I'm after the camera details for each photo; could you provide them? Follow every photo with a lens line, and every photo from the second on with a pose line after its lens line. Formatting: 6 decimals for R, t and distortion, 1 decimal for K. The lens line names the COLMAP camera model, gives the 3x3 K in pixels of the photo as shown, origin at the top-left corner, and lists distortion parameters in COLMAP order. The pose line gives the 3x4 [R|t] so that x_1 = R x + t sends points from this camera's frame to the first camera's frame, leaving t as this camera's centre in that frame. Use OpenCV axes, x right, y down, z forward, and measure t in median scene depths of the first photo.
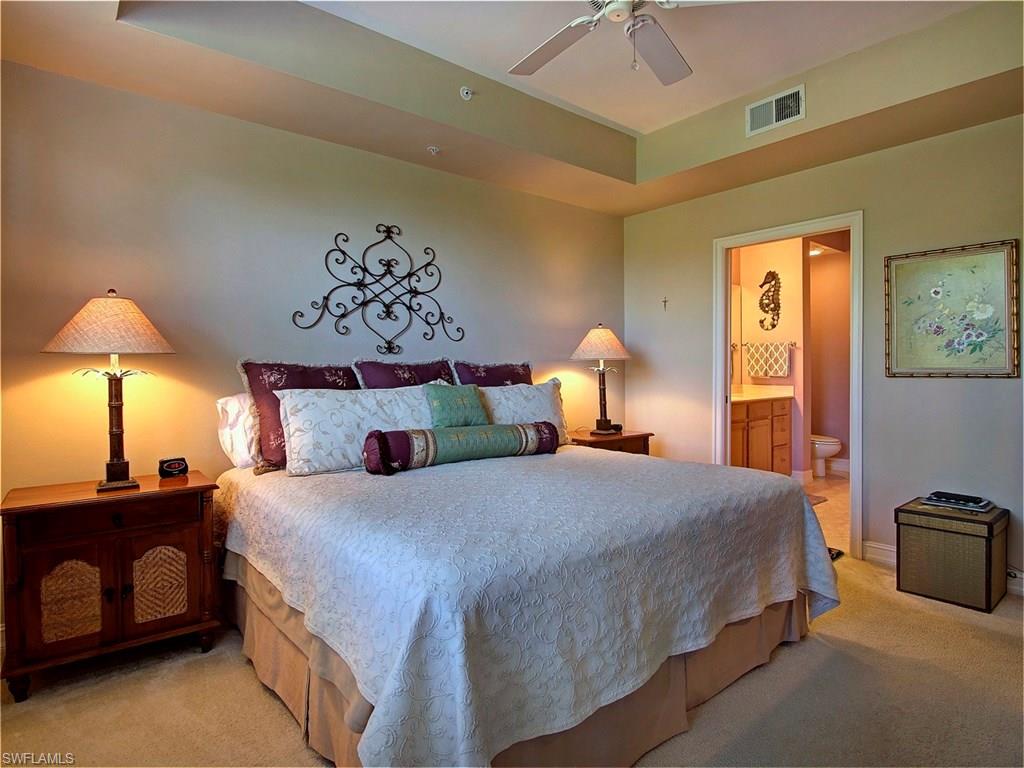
lens RADIAL K [[561.4, 0, 511.8], [0, 561.4, 372.6], [0, 0, 1]] dist [-0.019229, -0.000581]
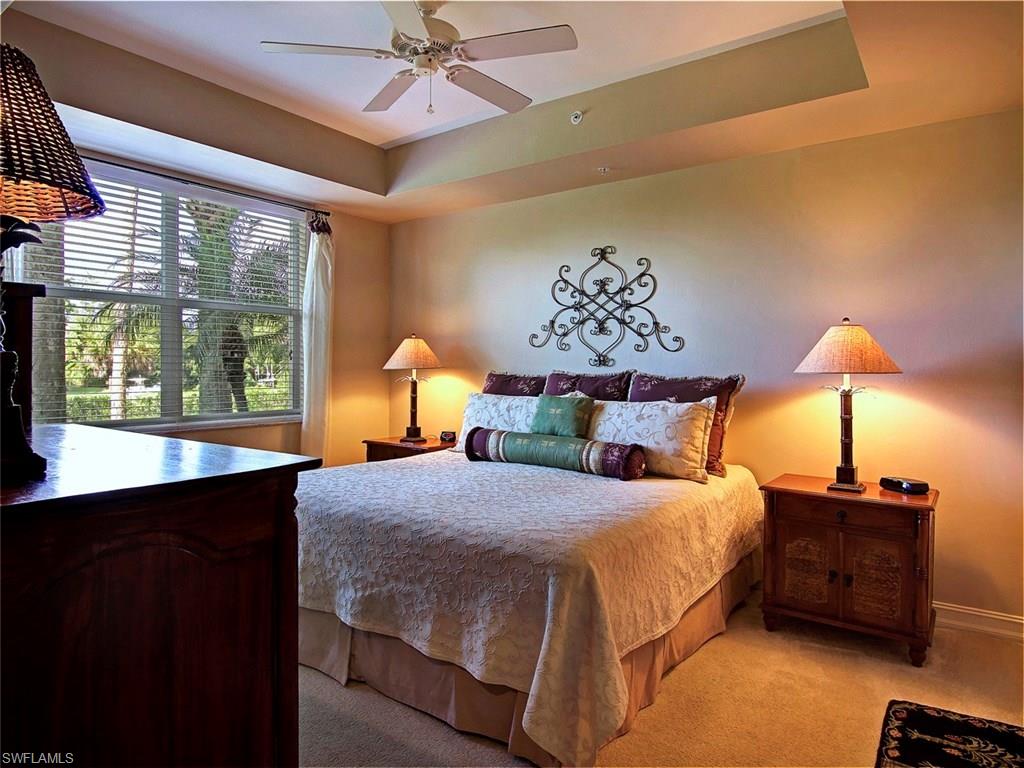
lens RADIAL K [[626.3, 0, 512.7], [0, 626.3, 373.0], [0, 0, 1]] dist [0.000633, -0.000152]
pose [[0.237290, 0.015954, -0.971308, 0.916657], [-0.013813, 0.999819, 0.013048, -0.033649], [0.971341, 0.010321, 0.237468, 0.546111]]
